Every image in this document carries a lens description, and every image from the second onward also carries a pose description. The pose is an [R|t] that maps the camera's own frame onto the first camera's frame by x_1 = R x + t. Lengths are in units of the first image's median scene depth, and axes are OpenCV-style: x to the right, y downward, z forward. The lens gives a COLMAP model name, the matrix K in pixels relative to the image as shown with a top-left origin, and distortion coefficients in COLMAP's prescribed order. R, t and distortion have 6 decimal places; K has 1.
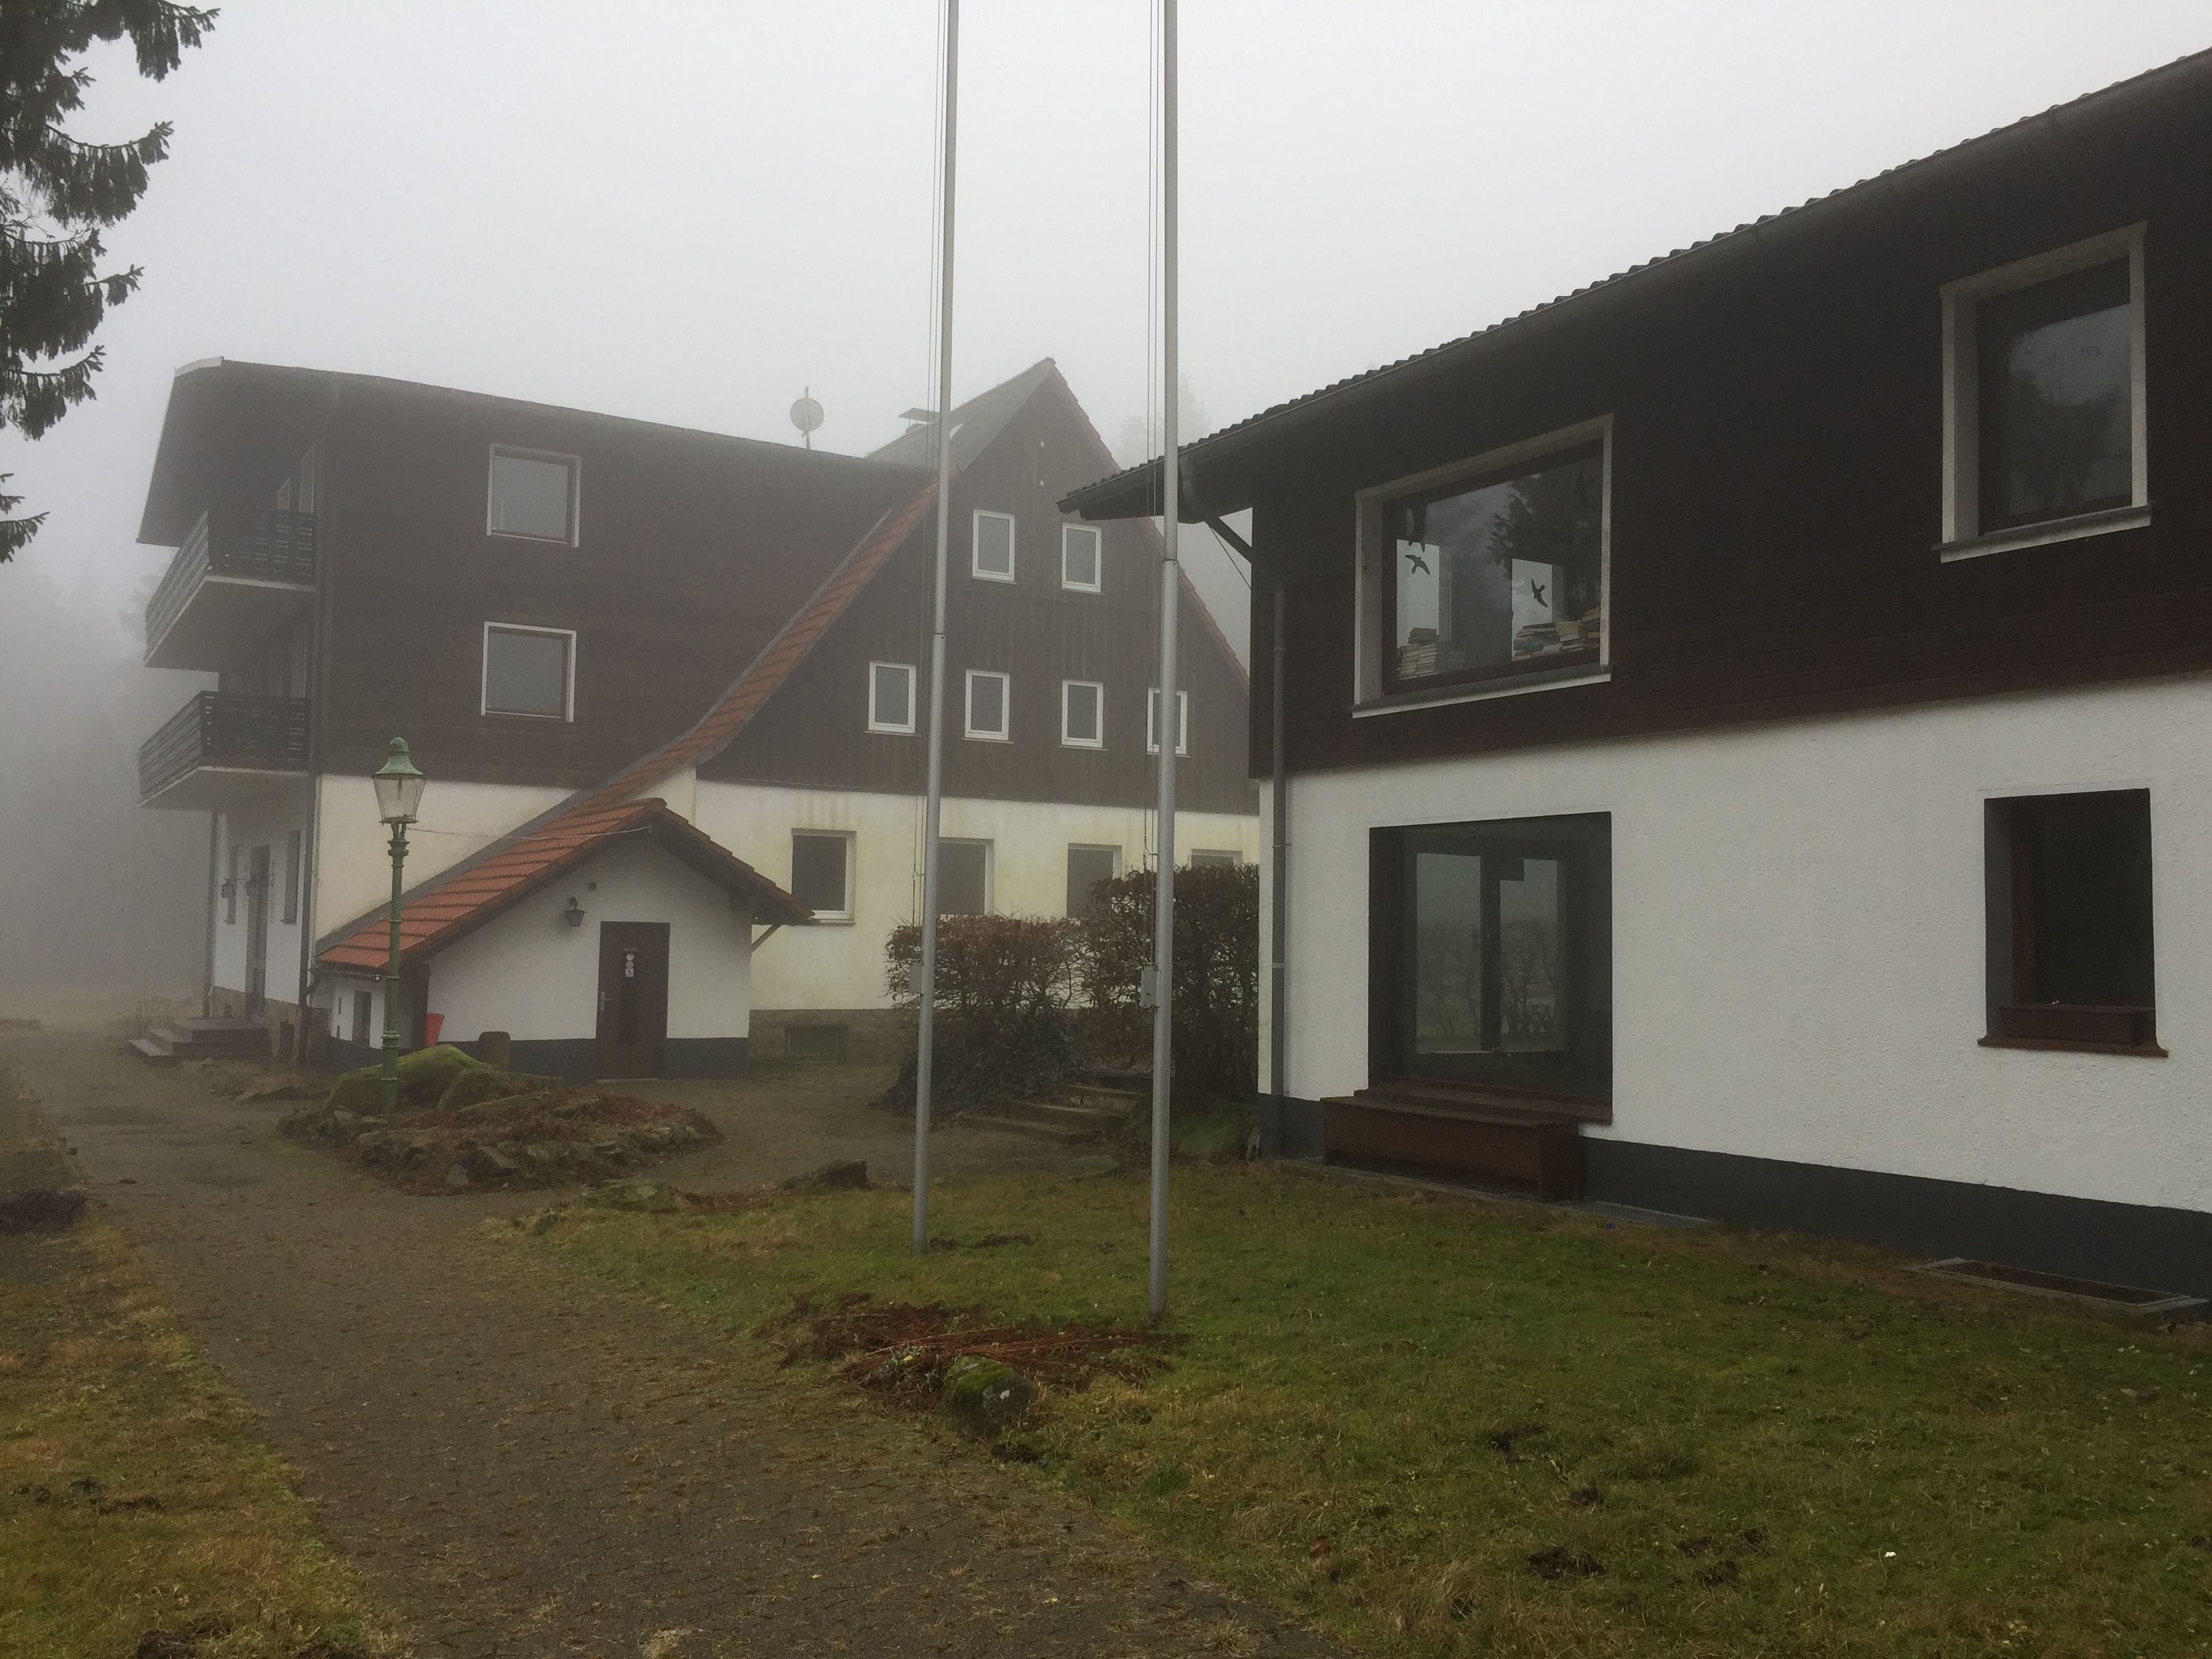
lens RADIAL K [[1854.7, 0, 1106.6], [0, 1854.7, 828.3], [0, 0, 1]] dist [0.033572, -0.001933]
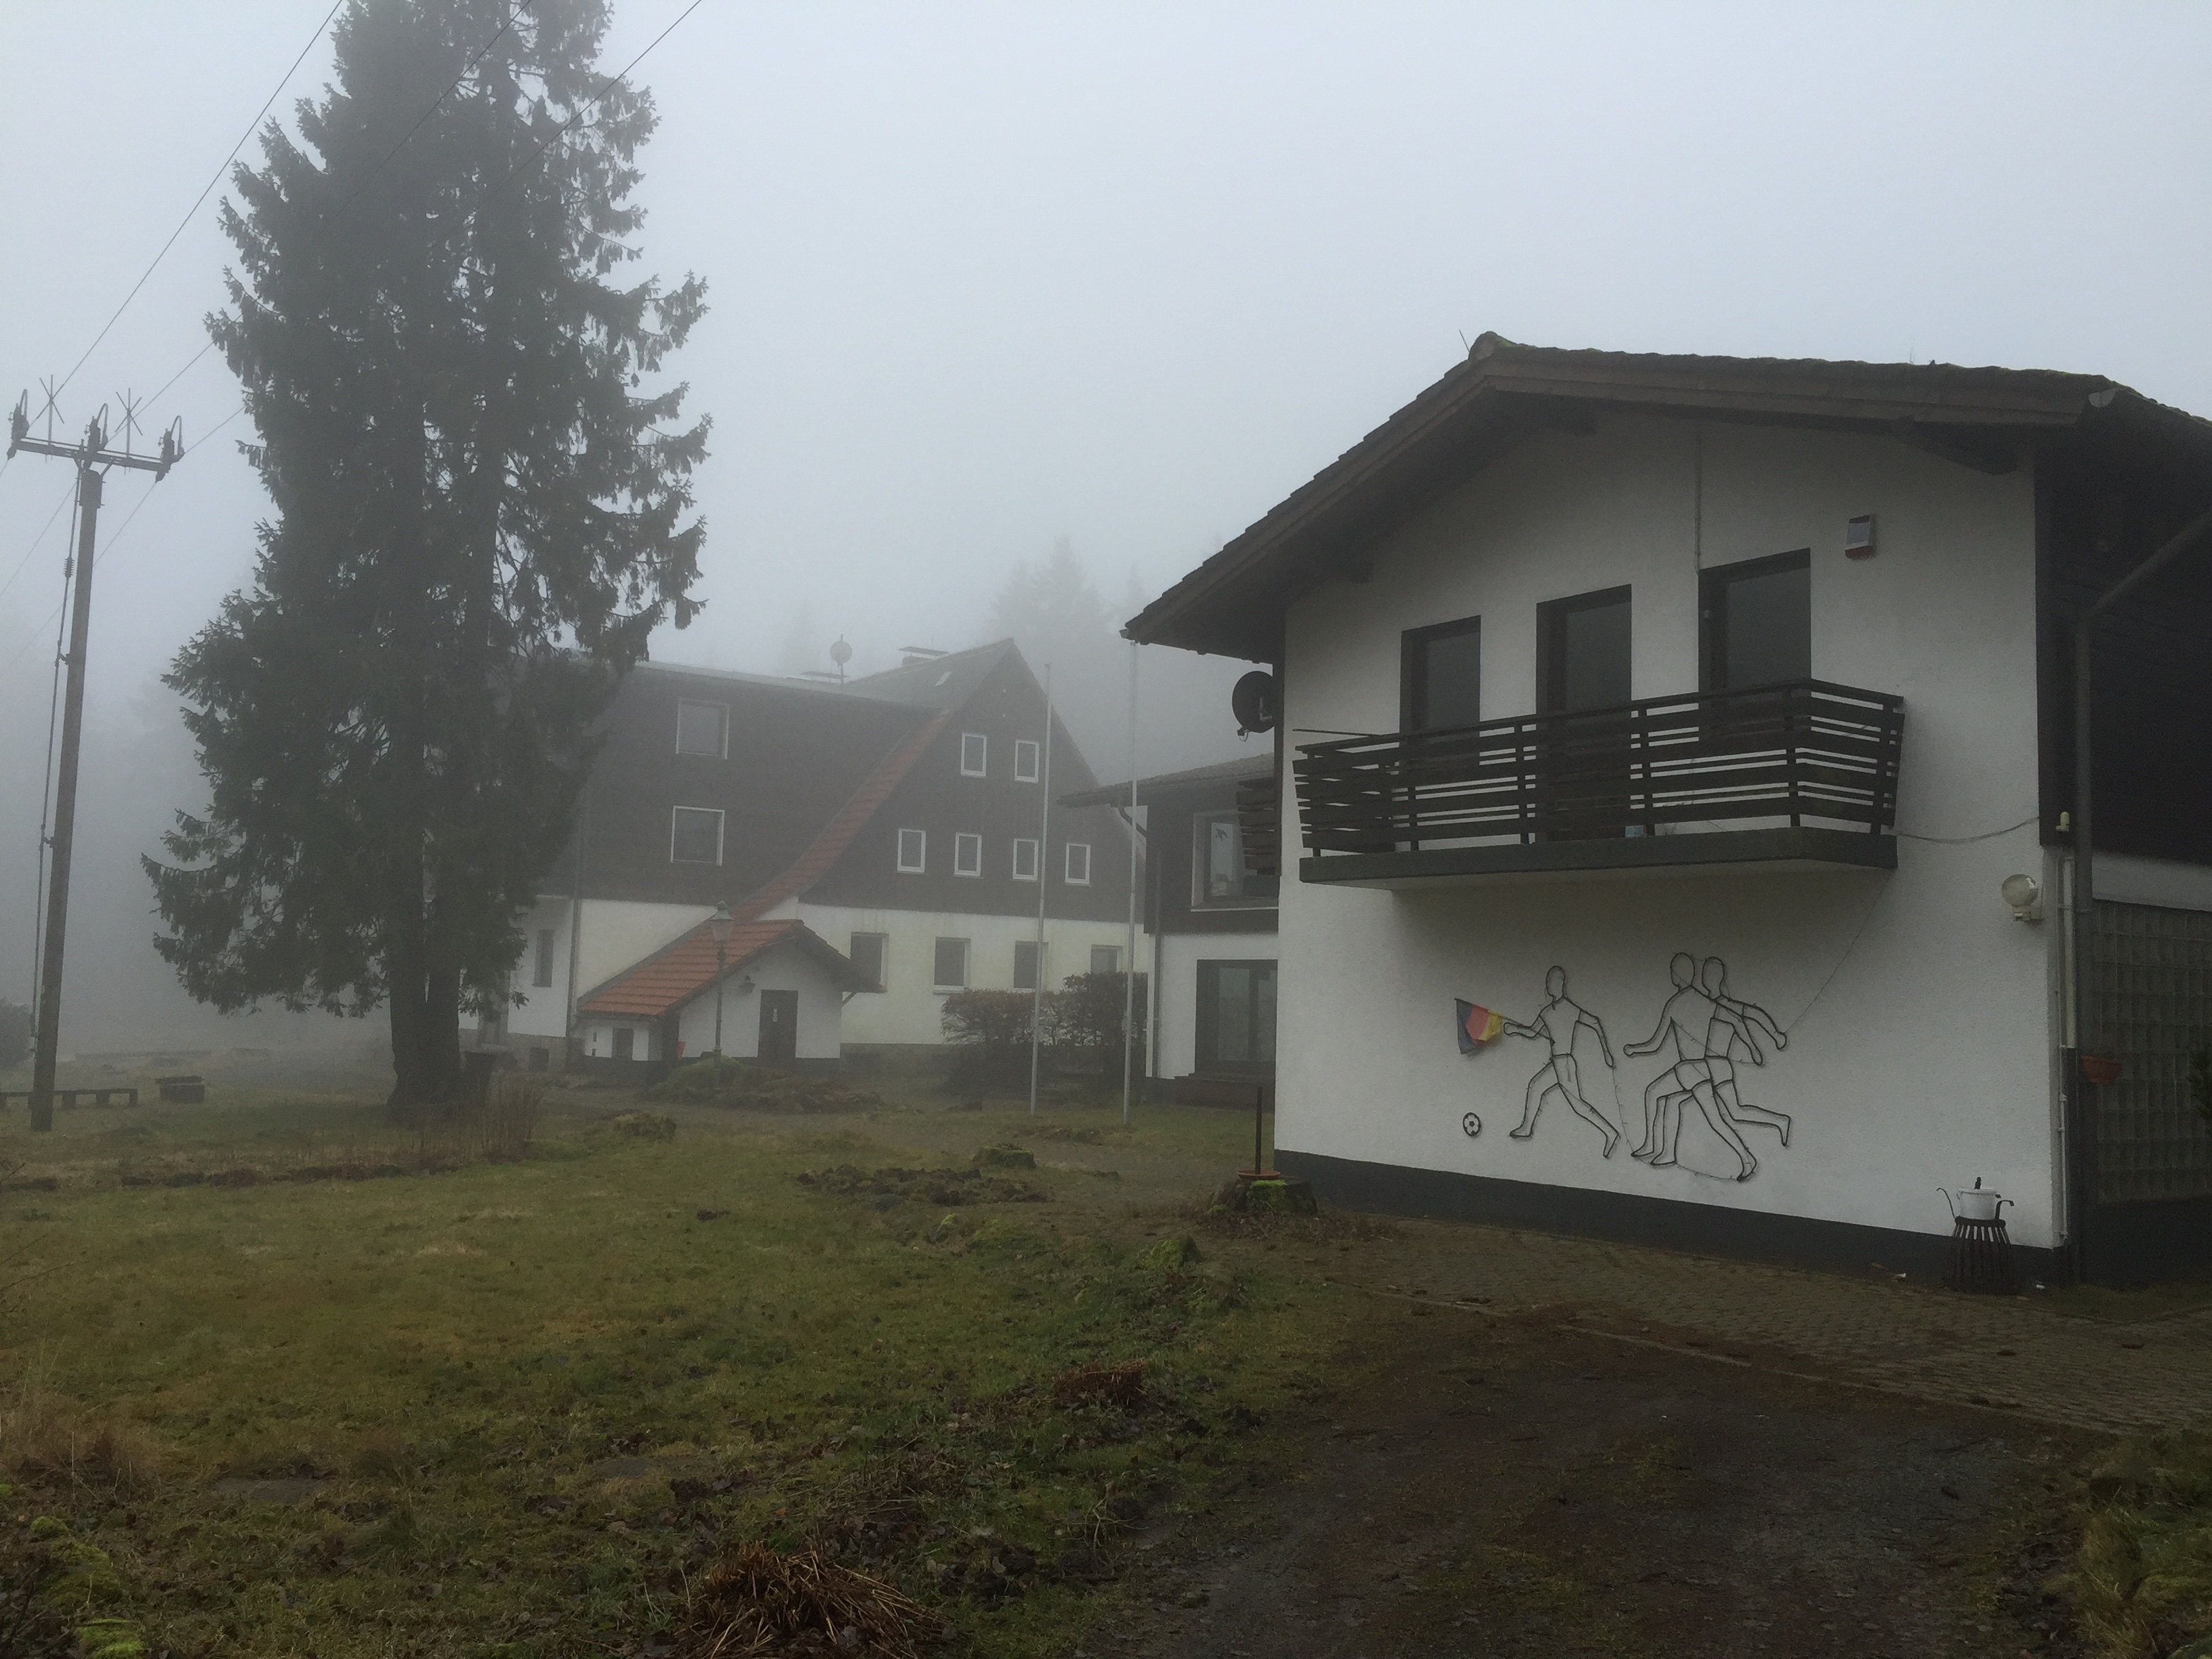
lens RADIAL K [[1854.7, 0, 1103.9], [0, 1854.7, 829.1], [0, 0, 1]] dist [0.033572, -0.001933]
pose [[0.996559, 0.019653, 0.080518, -0.092955], [-0.017328, 0.999416, -0.029468, -0.052449], [-0.081050, 0.027971, 0.996317, -0.737096]]
